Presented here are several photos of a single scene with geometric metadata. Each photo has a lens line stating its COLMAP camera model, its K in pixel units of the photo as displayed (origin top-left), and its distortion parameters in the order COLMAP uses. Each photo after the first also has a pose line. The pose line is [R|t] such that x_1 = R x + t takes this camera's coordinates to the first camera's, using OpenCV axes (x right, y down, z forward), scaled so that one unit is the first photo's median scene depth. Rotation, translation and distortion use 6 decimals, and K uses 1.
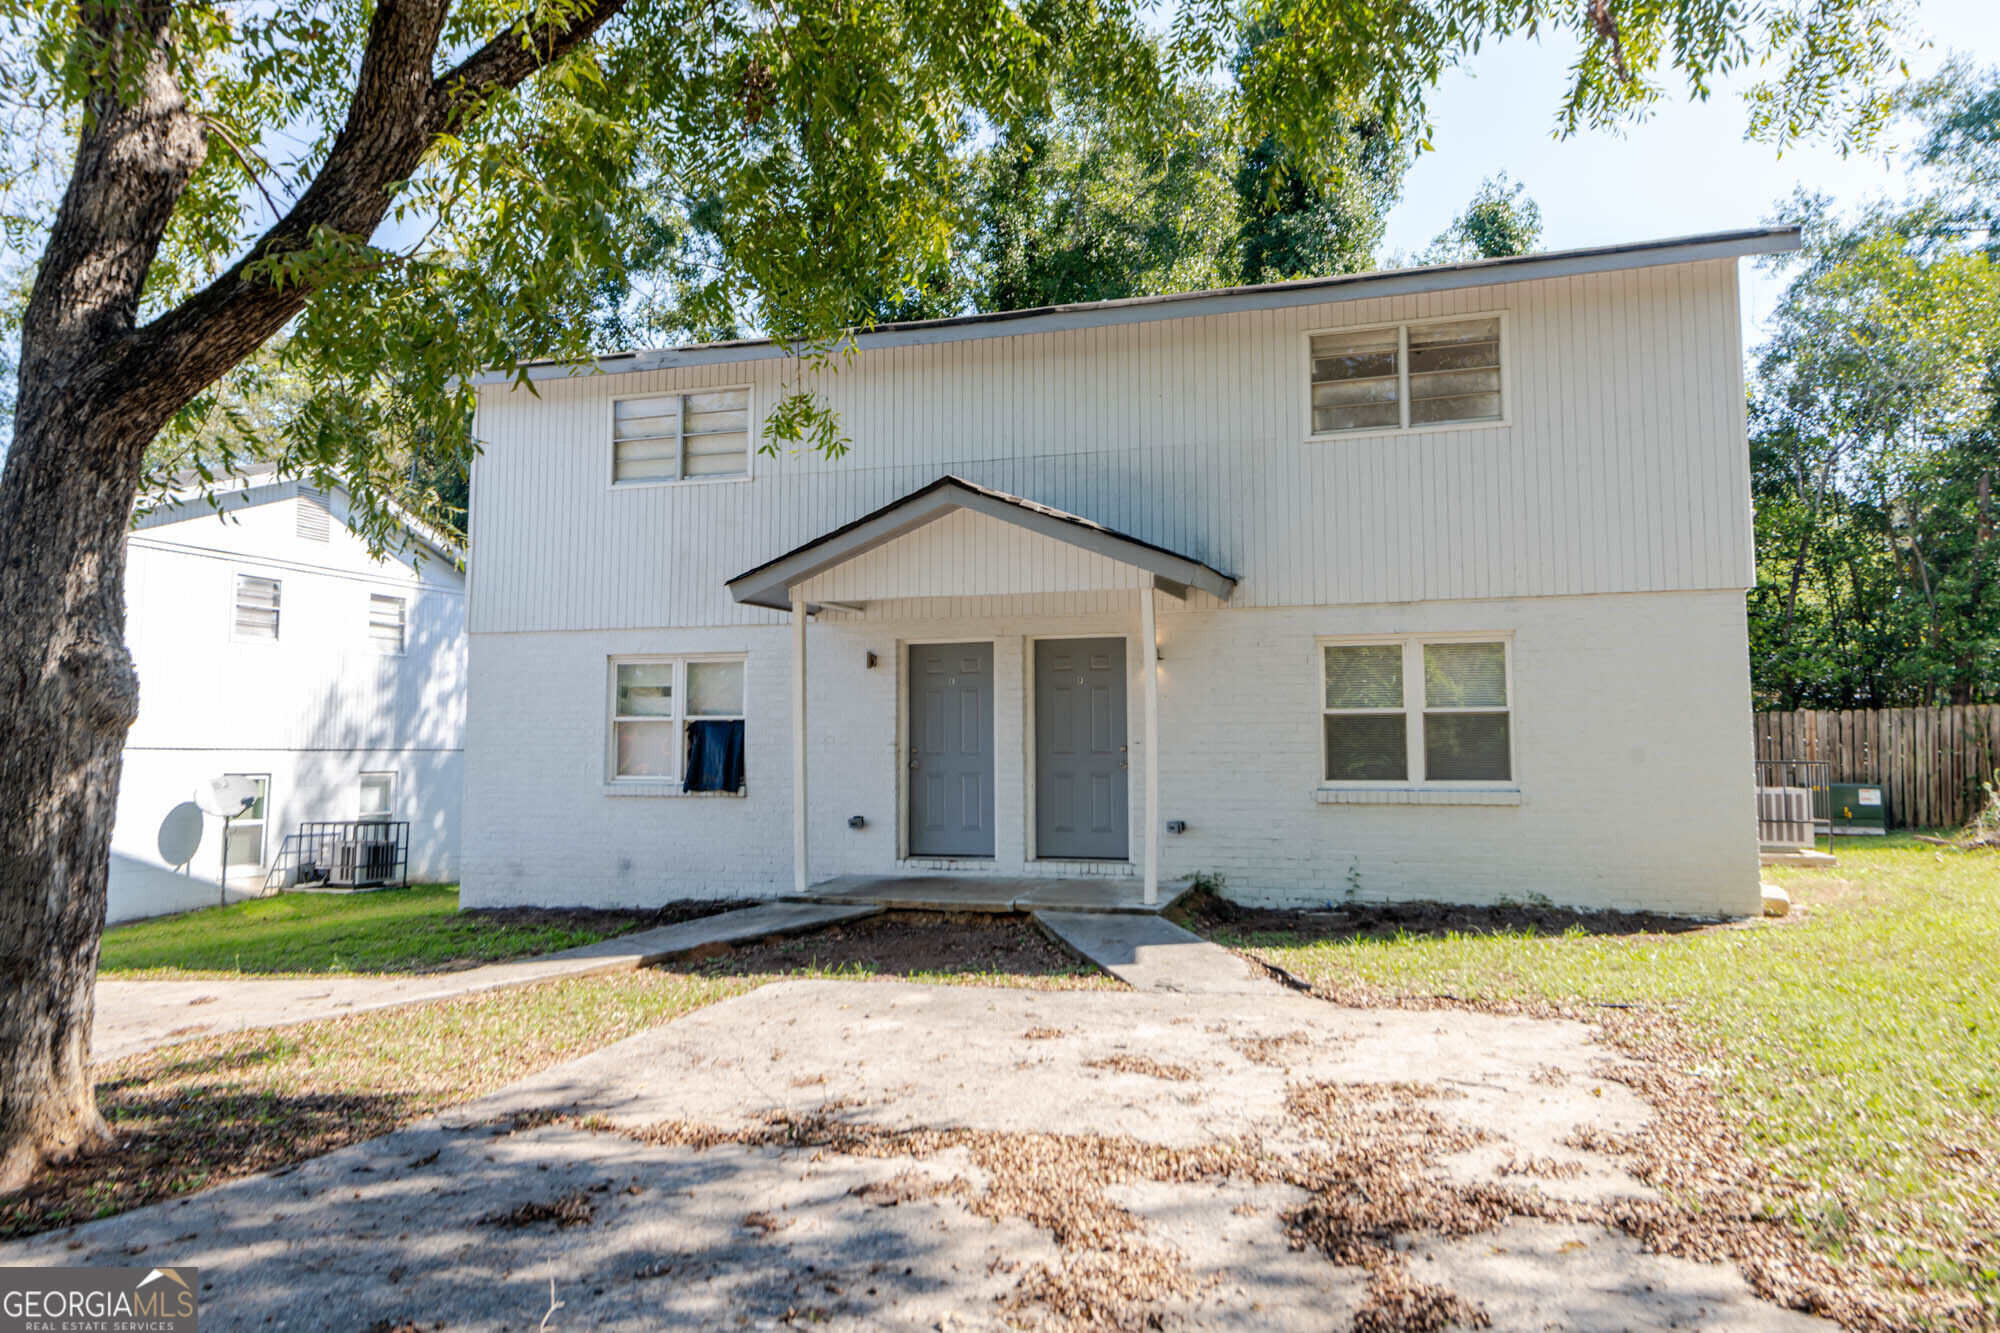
lens RADIAL K [[1419.2, 0, 1005.2], [0, 1419.2, 603.8], [0, 0, 1]] dist [0.051213, -0.067732]
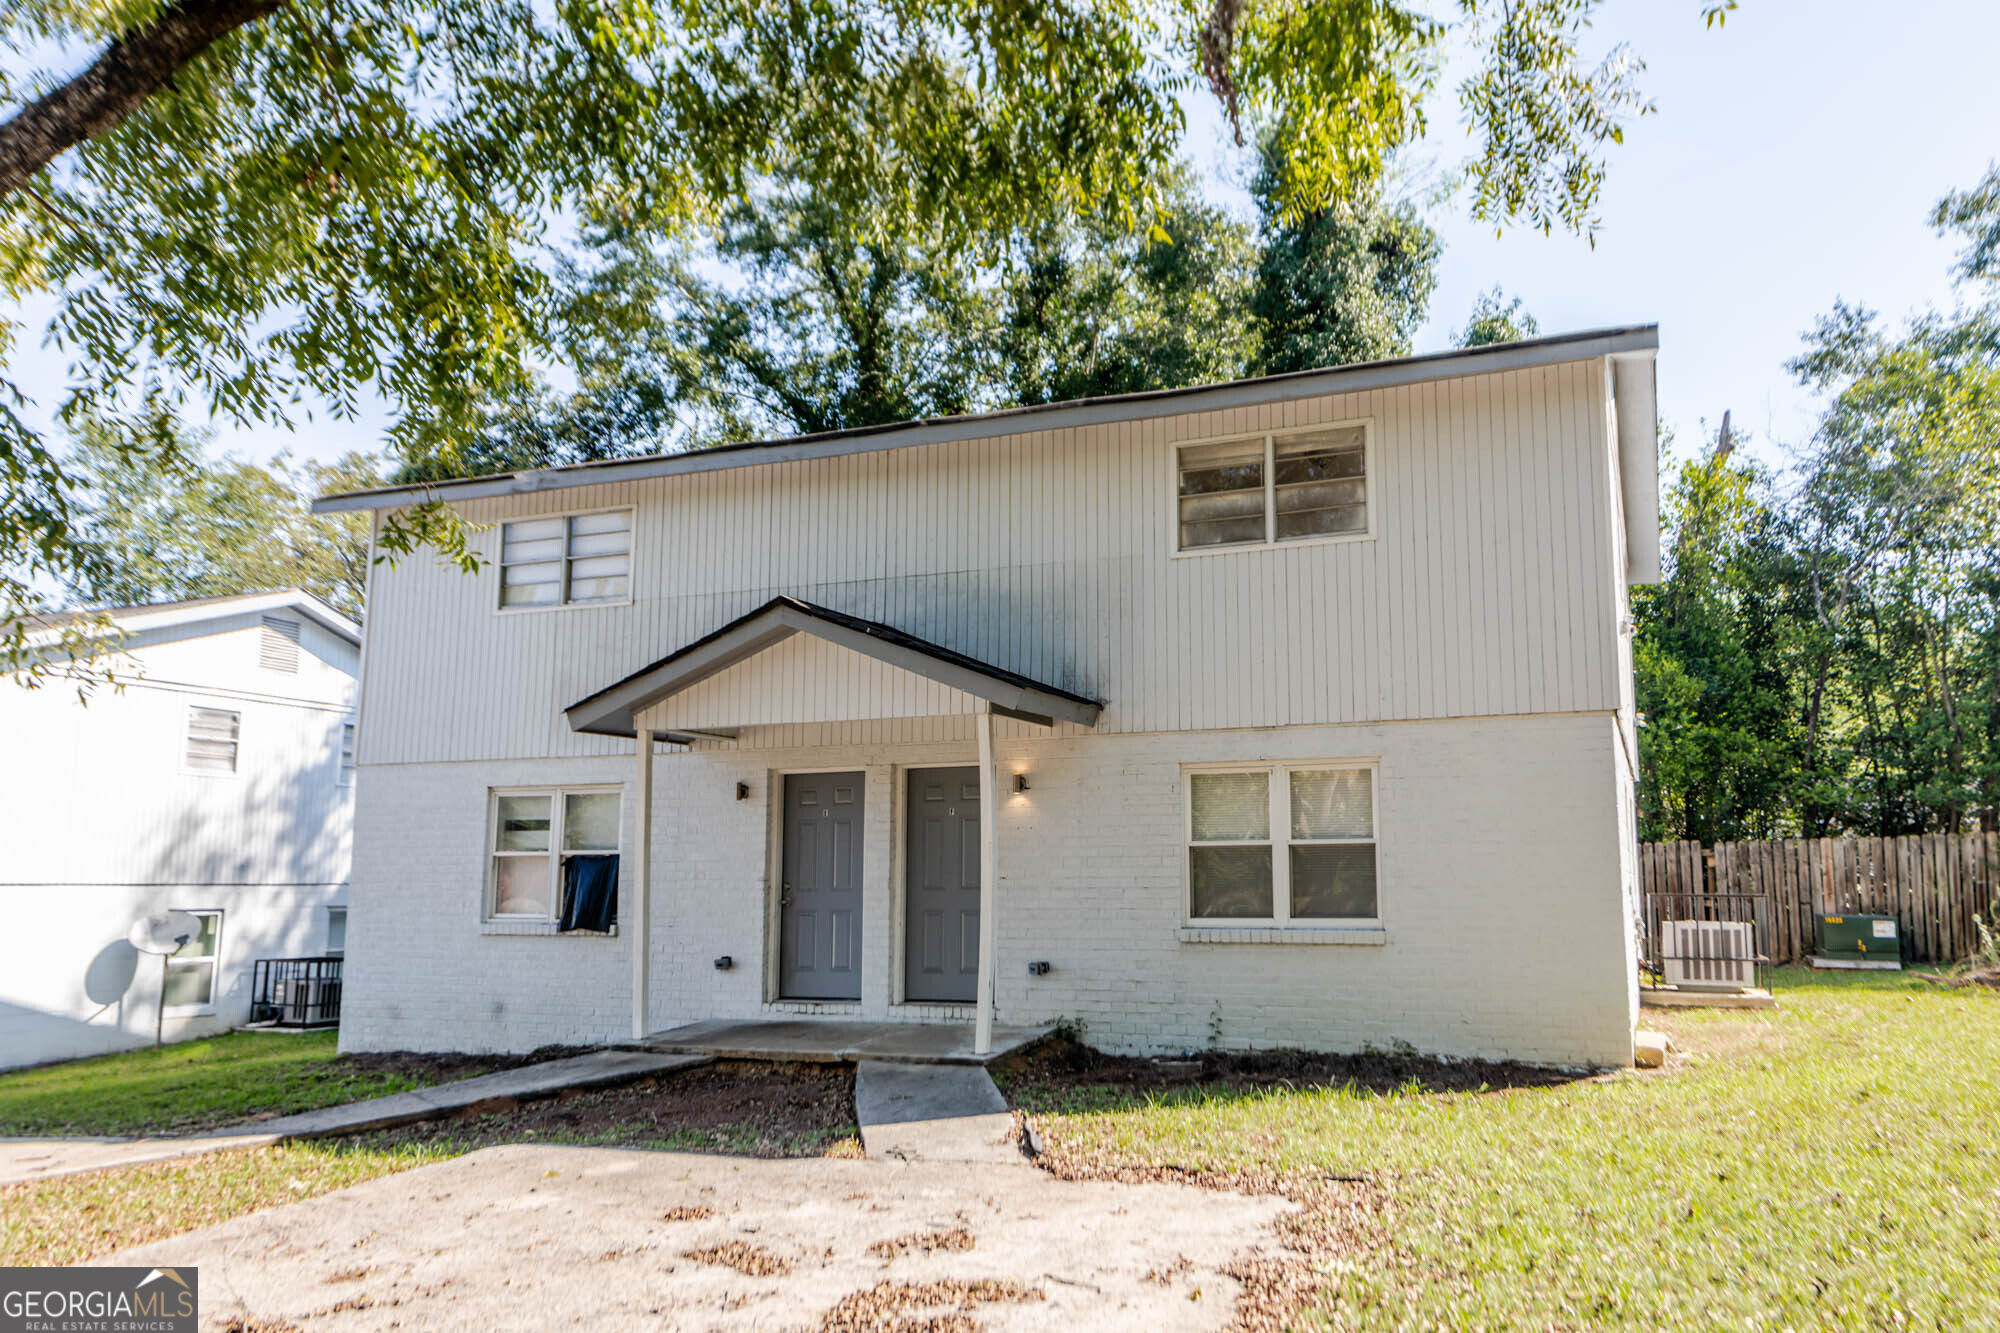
lens RADIAL K [[1439.9, 0, 1000.0], [0, 1439.9, 666.5], [0, 0, 1]] dist [0.040591, -0.049458]
pose [[0.999636, -0.007247, -0.025971, 0.111903], [0.006081, 0.998982, -0.044691, 0.000470], [0.026269, 0.044517, 0.998663, 0.037603]]
